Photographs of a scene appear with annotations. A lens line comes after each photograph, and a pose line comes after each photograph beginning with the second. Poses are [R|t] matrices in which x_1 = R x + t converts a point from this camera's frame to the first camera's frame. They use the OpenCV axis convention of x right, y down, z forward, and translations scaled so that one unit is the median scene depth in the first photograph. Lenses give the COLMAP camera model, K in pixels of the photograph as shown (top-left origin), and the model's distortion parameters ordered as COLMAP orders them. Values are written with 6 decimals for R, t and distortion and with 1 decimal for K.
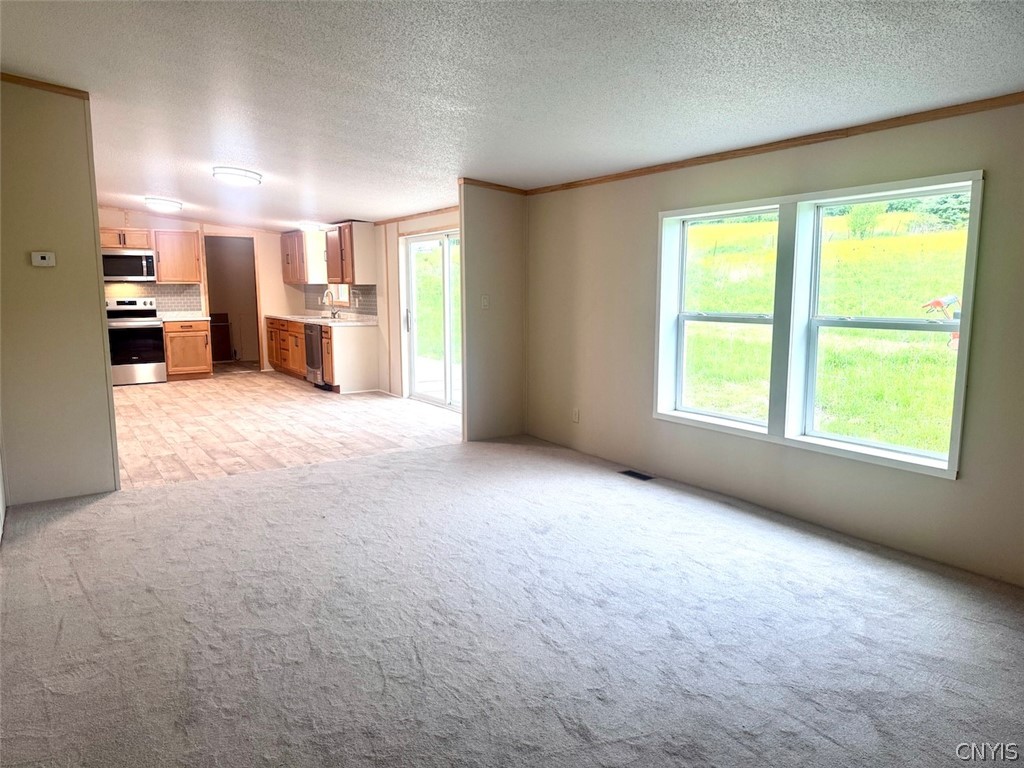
lens RADIAL K [[721.1, 0, 511.7], [0, 721.1, 388.6], [0, 0, 1]] dist [0.030167, 0.000280]
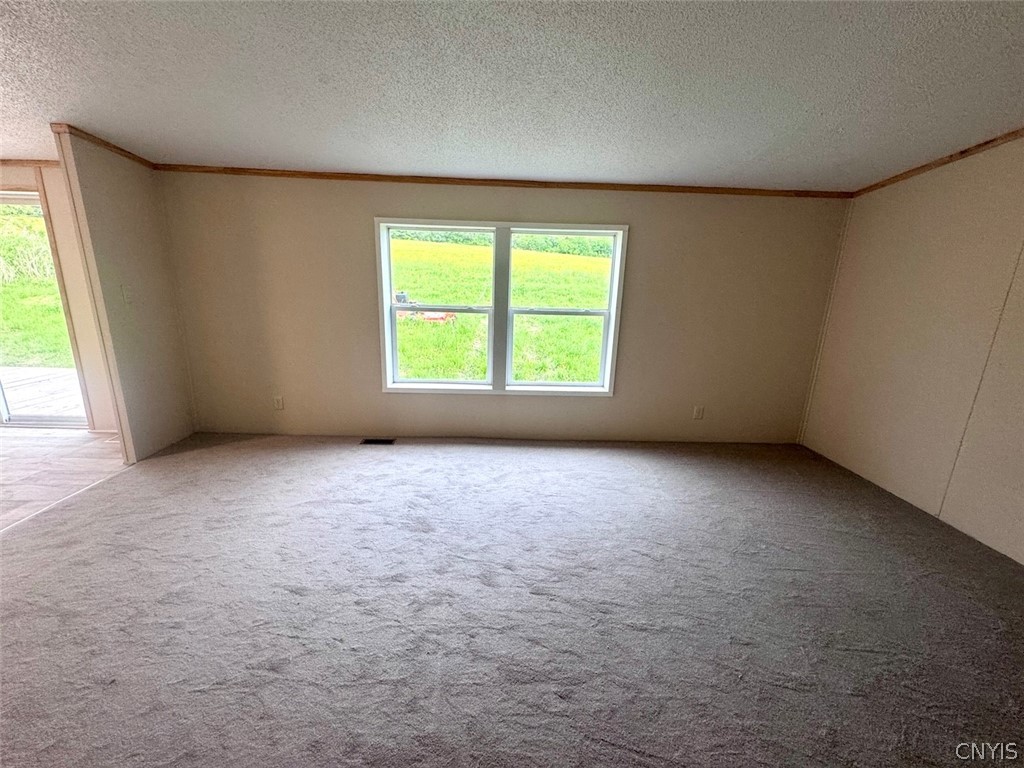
lens RADIAL K [[408.7, 0, 509.7], [0, 408.7, 384.1], [0, 0, 1]] dist [0.000313, 0.000065]
pose [[0.514508, -0.196340, 0.834705, -0.335917], [0.087380, 0.980371, 0.176743, -0.096857], [-0.853022, -0.017999, 0.521565, 0.569152]]
